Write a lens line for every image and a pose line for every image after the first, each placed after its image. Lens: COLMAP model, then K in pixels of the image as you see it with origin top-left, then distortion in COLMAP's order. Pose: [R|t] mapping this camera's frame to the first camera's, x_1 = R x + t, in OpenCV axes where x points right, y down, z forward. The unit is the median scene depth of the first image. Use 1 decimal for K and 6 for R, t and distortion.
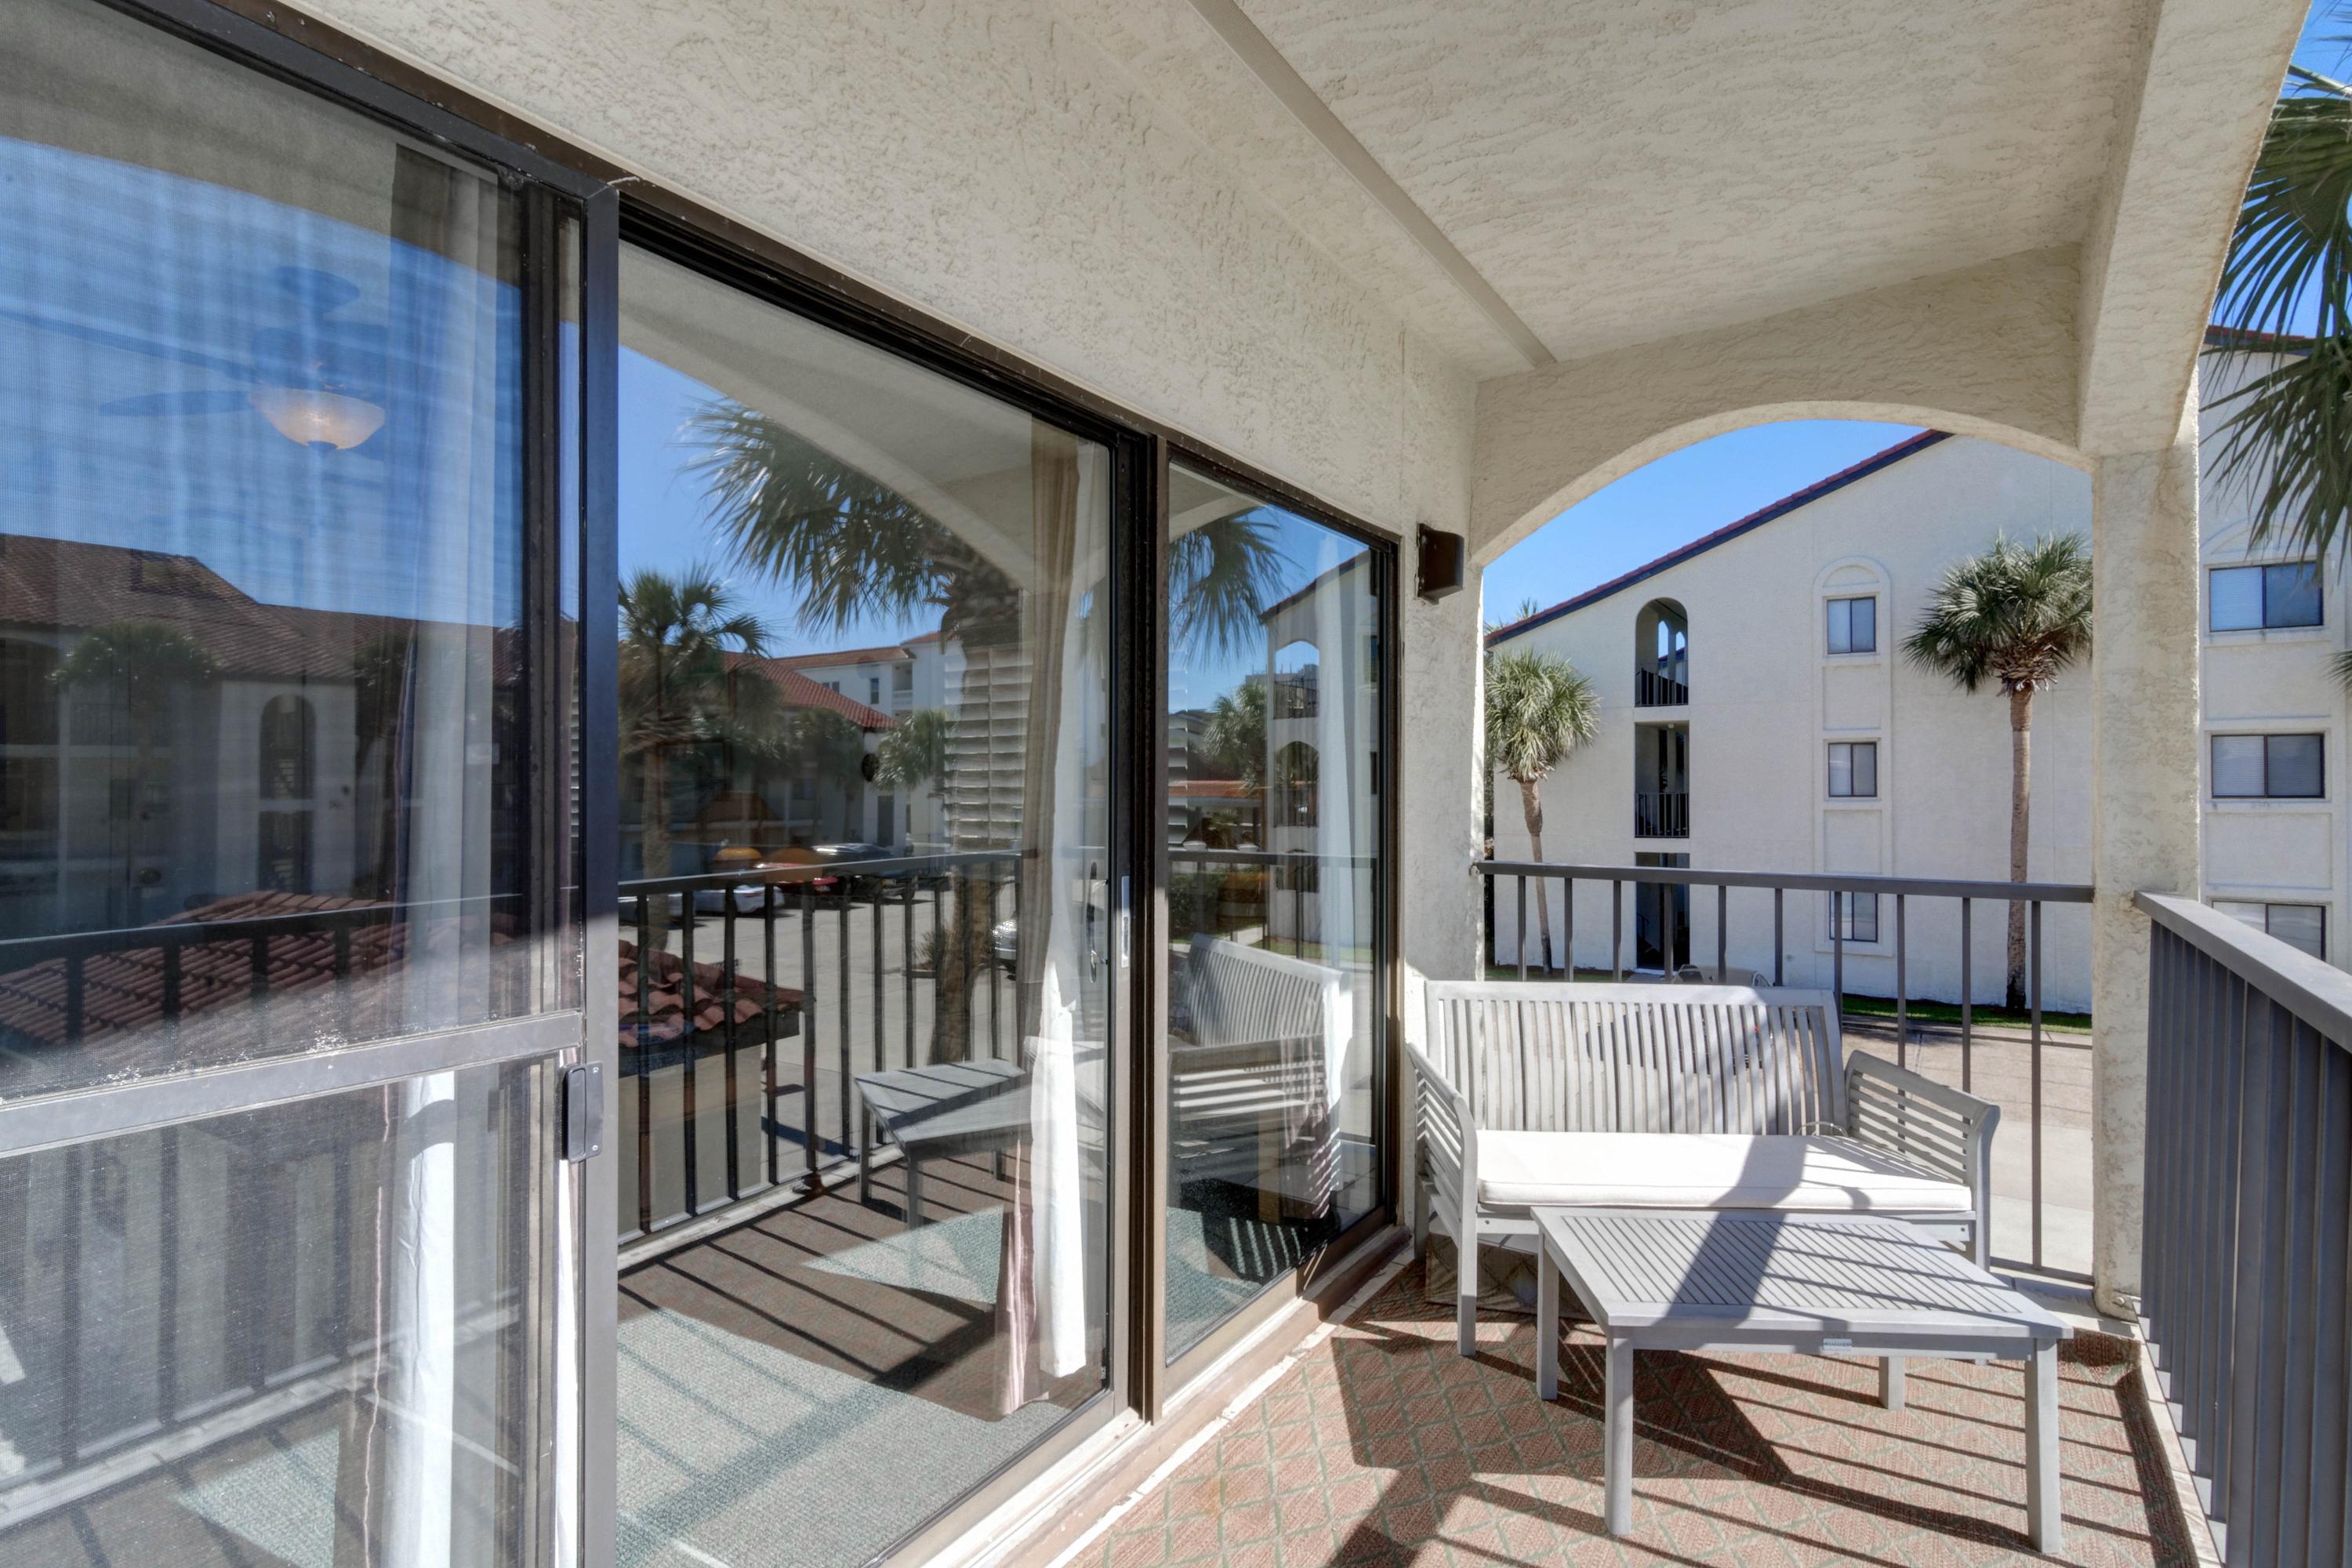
lens RADIAL K [[1134.7, 0, 1177.6], [0, 1134.7, 796.0], [0, 0, 1]] dist [0.008786, -0.000472]
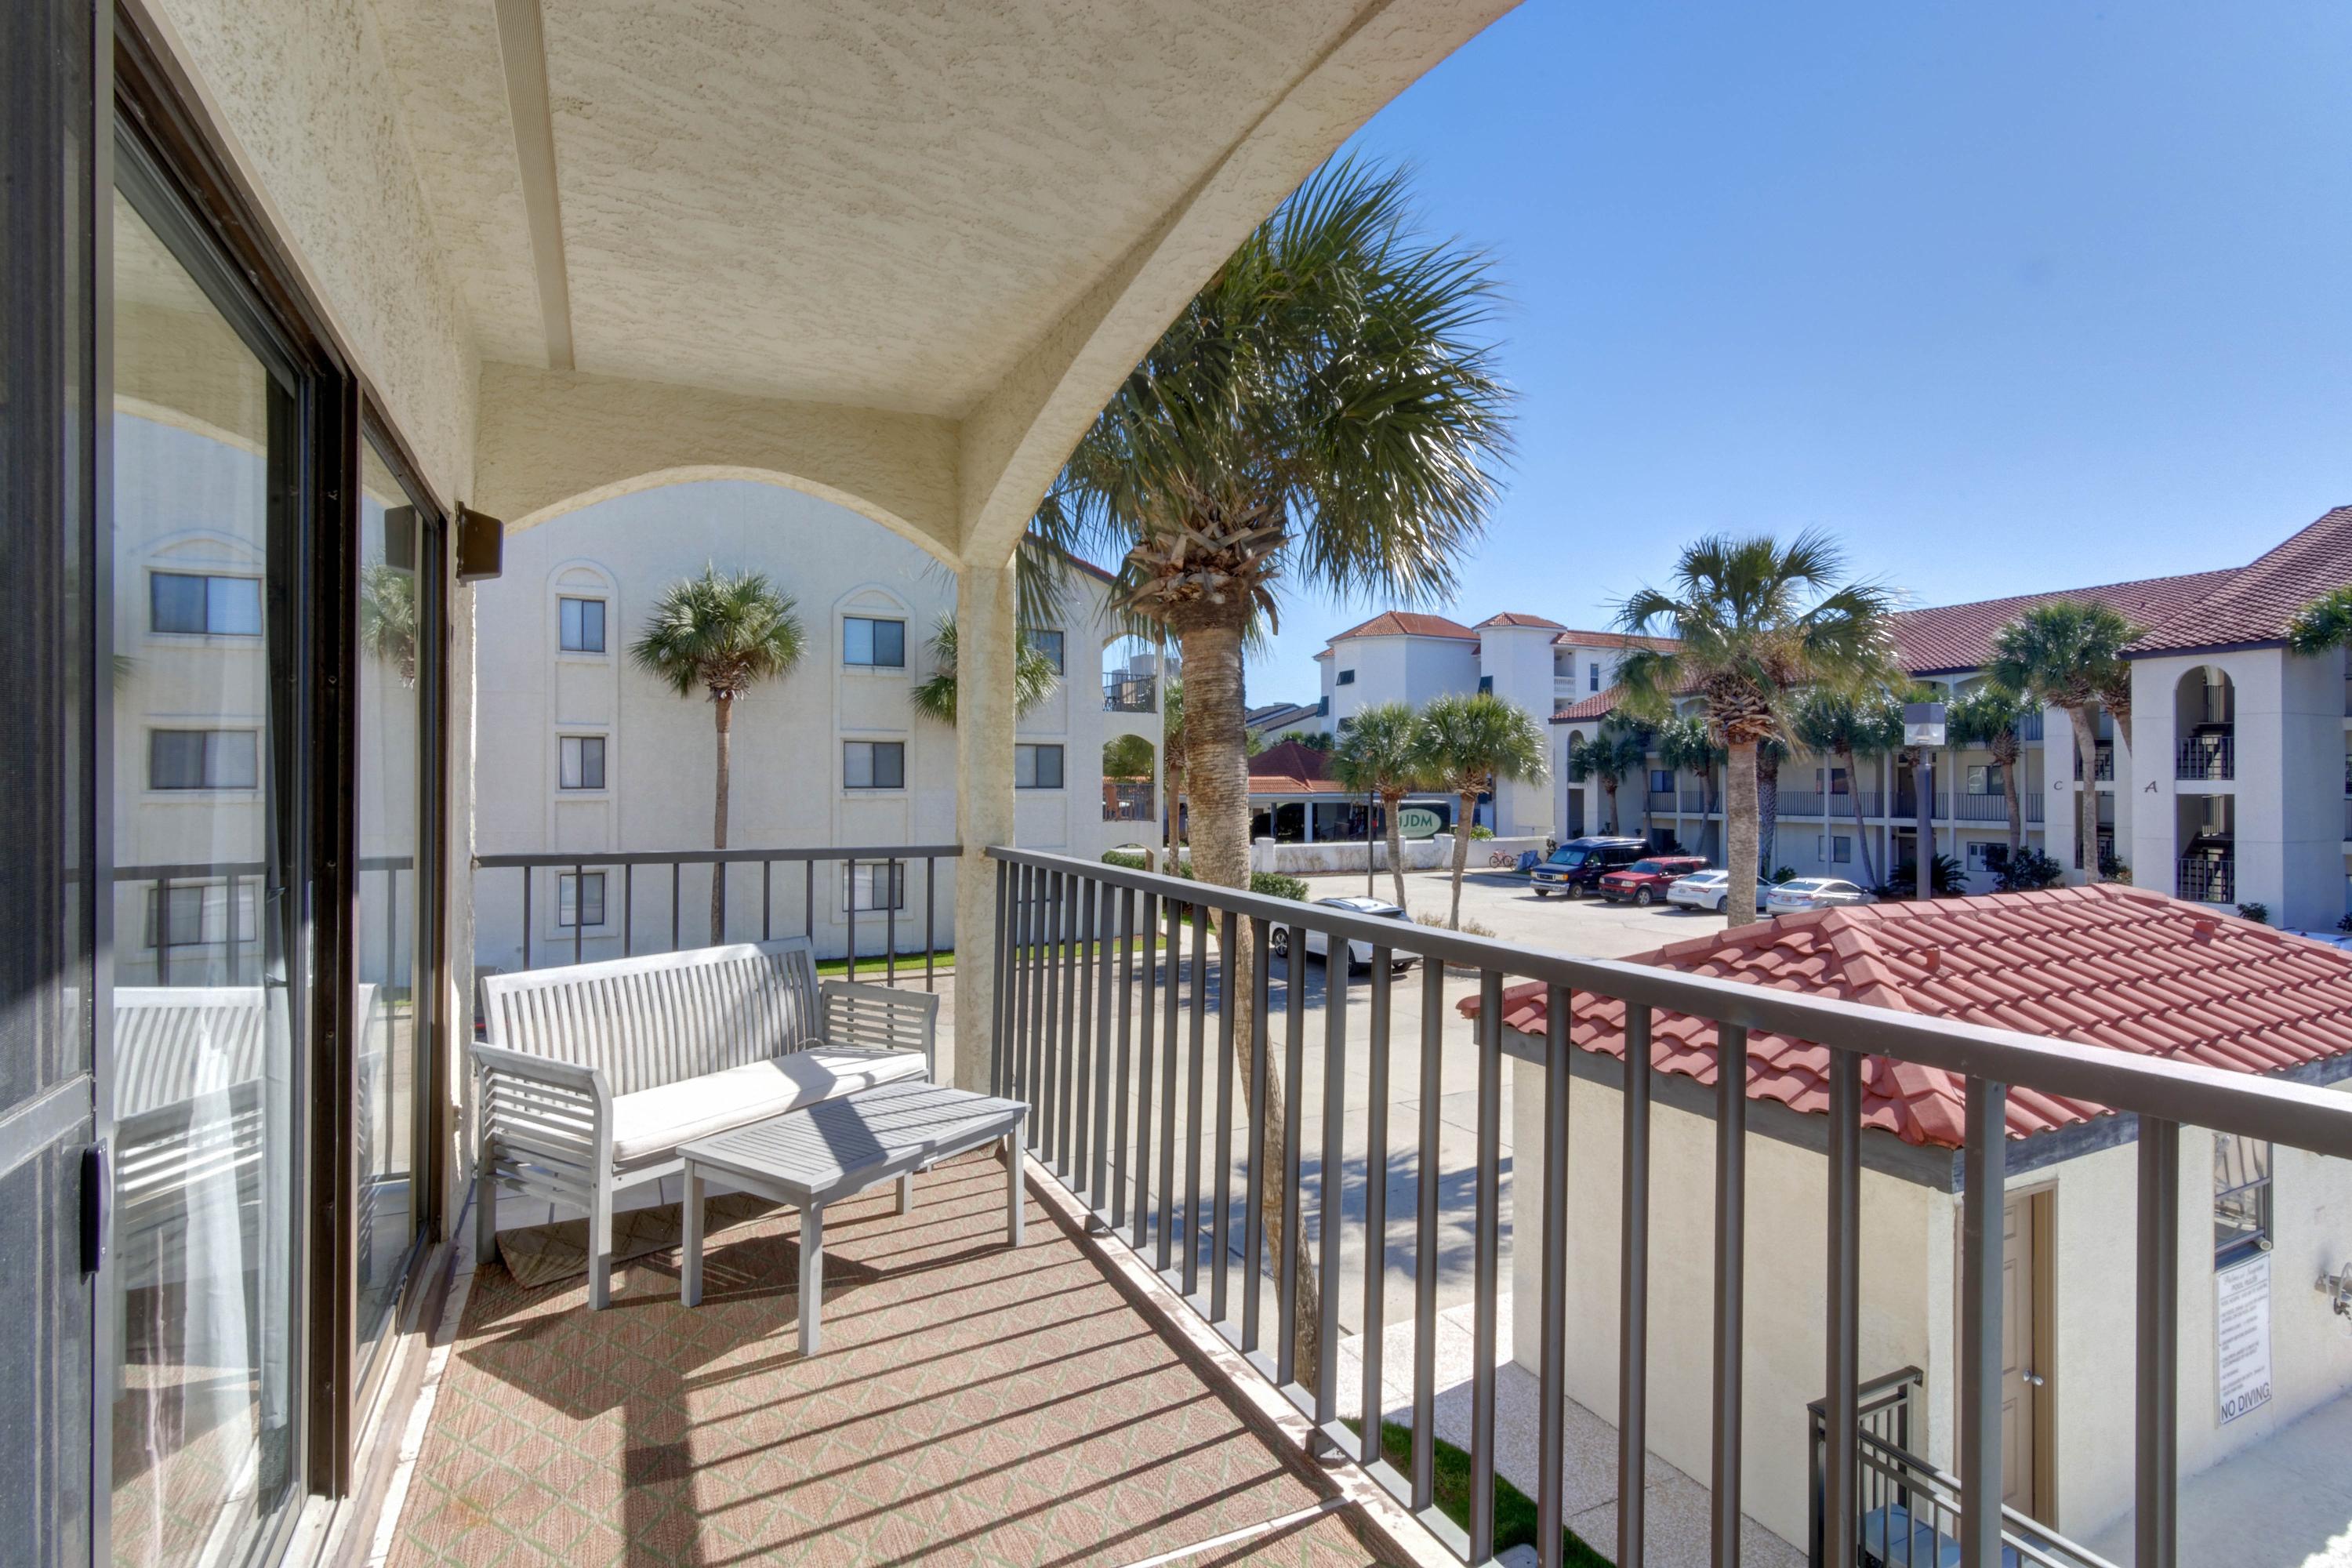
lens RADIAL K [[1134.7, 0, 1177.6], [0, 1134.7, 796.0], [0, 0, 1]] dist [0.008786, -0.000472]
pose [[0.490922, -0.008884, 0.871158, -0.383827], [0.001890, 0.999957, 0.009133, 0.000627], [-0.871201, -0.002837, 0.490918, 0.004223]]
